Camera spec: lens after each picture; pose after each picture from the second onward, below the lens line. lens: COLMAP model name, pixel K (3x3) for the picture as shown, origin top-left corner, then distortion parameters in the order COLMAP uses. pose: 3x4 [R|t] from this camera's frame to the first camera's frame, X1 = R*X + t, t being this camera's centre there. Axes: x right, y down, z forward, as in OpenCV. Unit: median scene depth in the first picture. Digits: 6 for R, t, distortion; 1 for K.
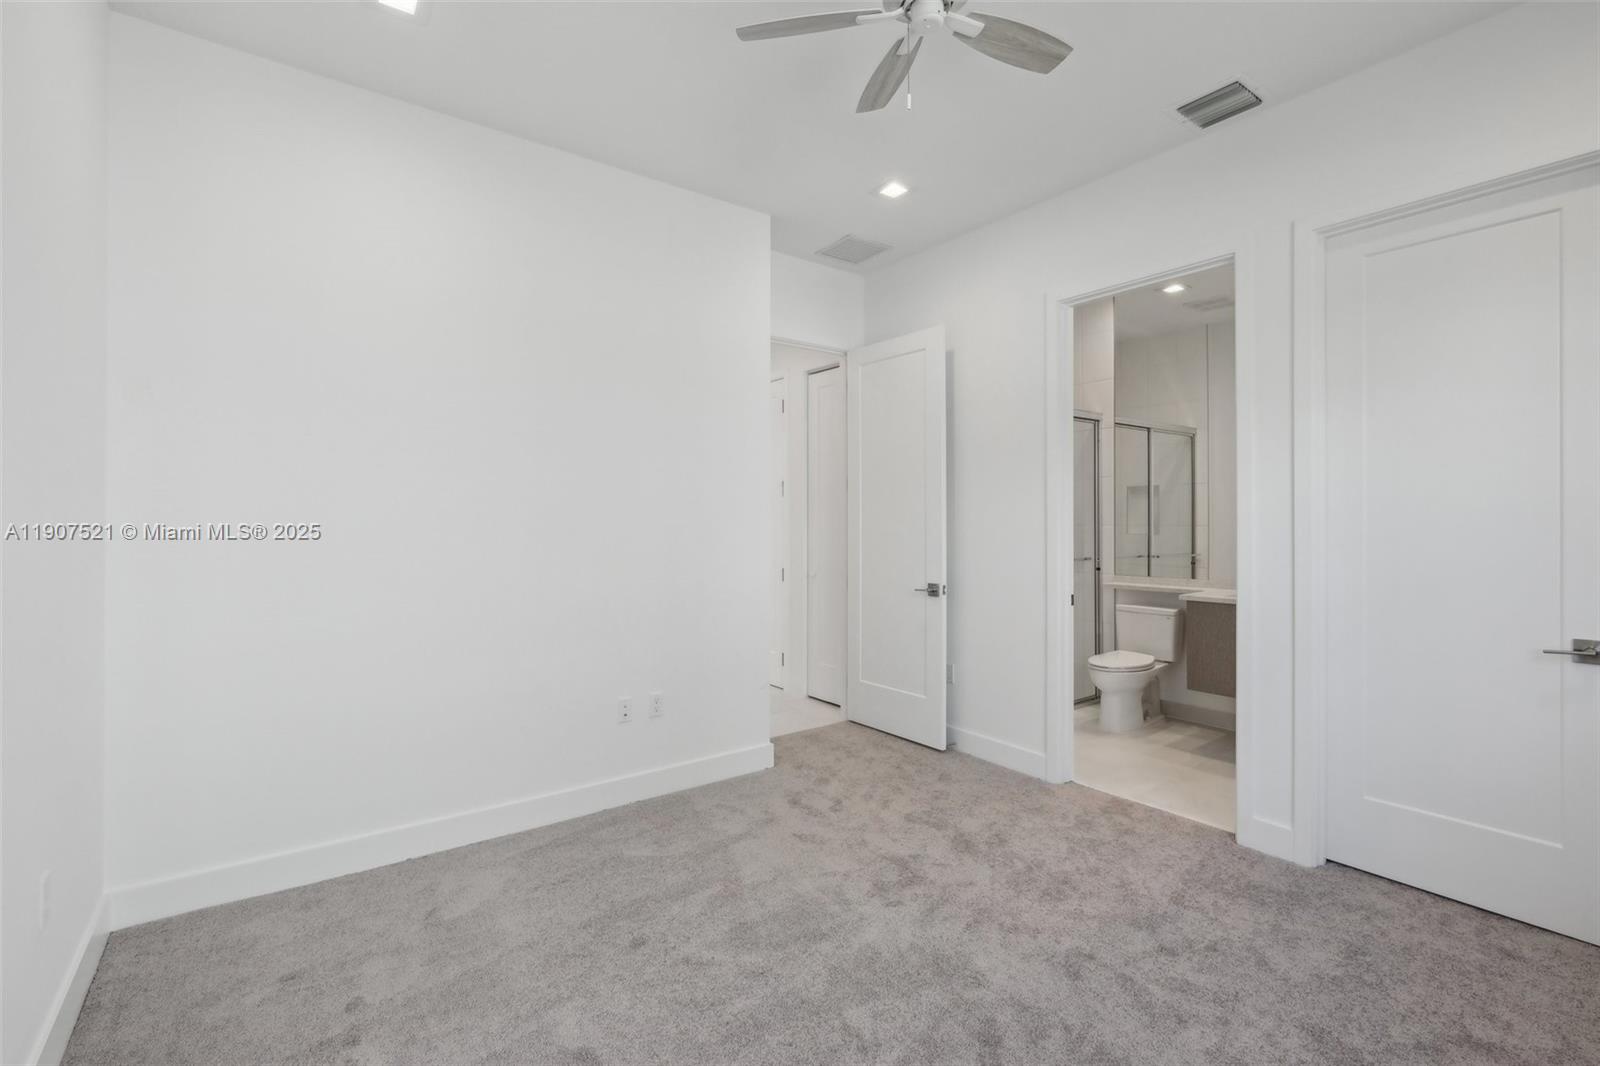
lens RADIAL K [[710.5, 0, 798.1], [0, 710.5, 520.4], [0, 0, 1]] dist [-0.001695, 0.000171]
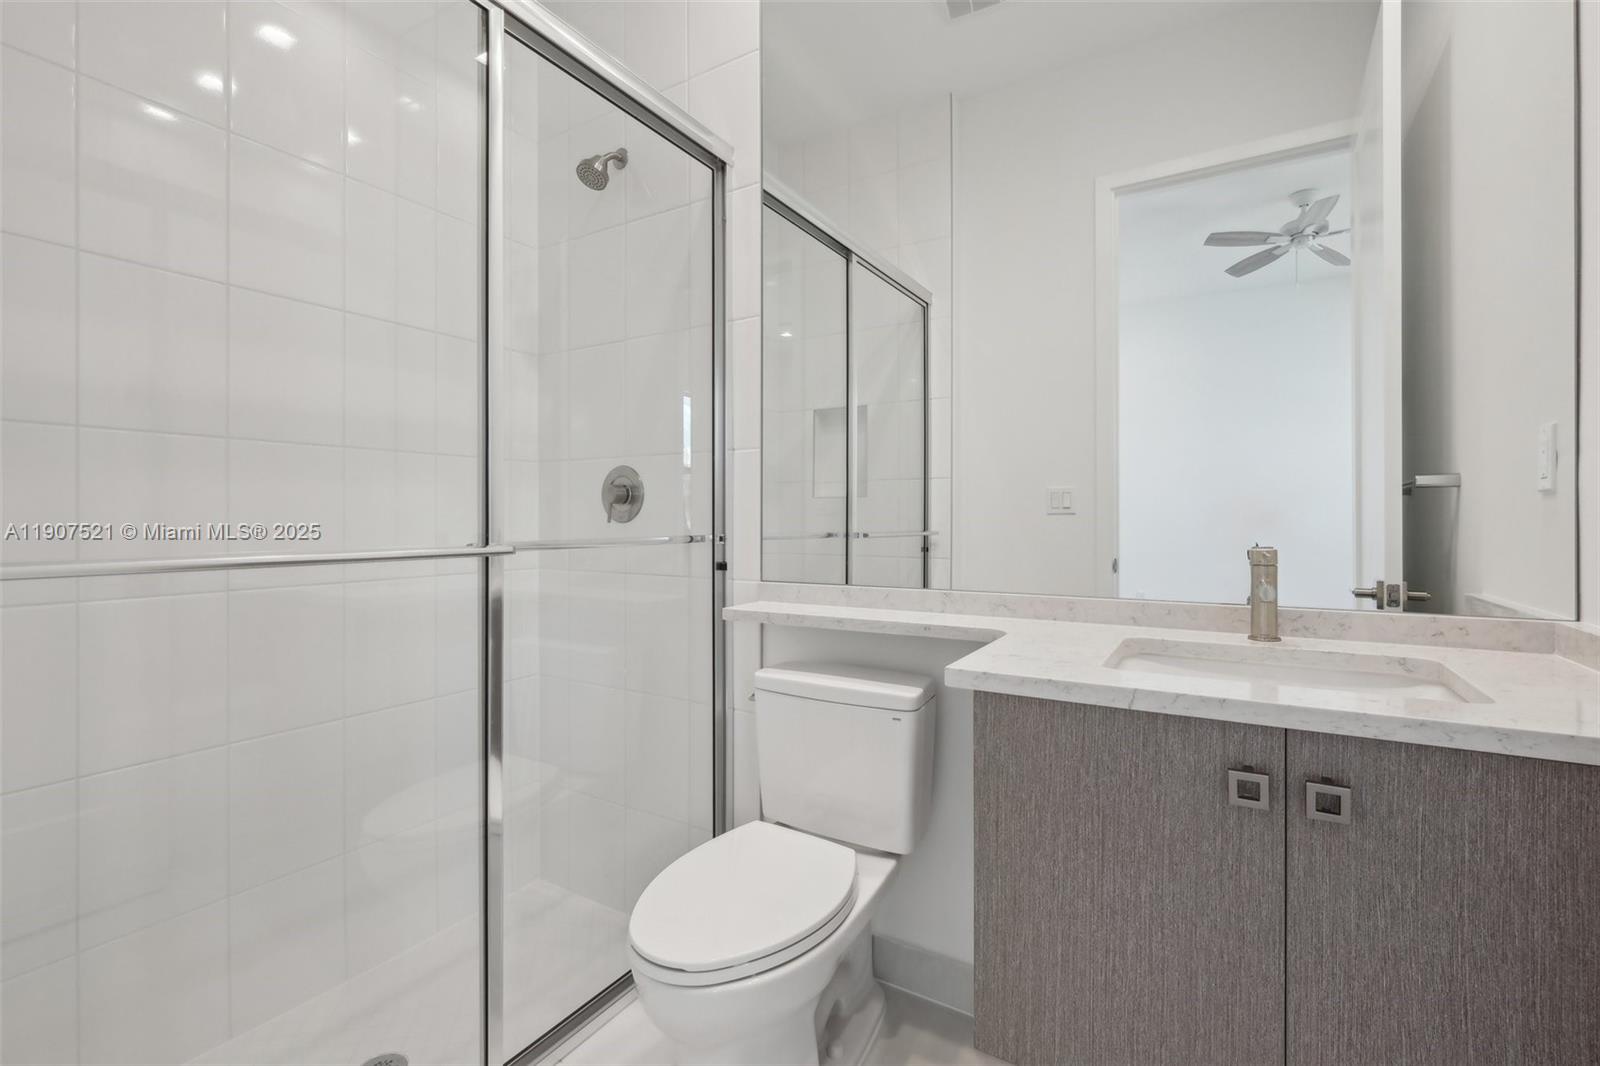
lens RADIAL K [[710.5, 0, 798.1], [0, 710.5, 520.4], [0, 0, 1]] dist [-0.001695, 0.000171]
pose [[0.927930, -0.000919, 0.372754, 0.250148], [-0.001923, 0.999972, 0.007253, 0.032164], [-0.372750, -0.007447, 0.927902, 0.500050]]
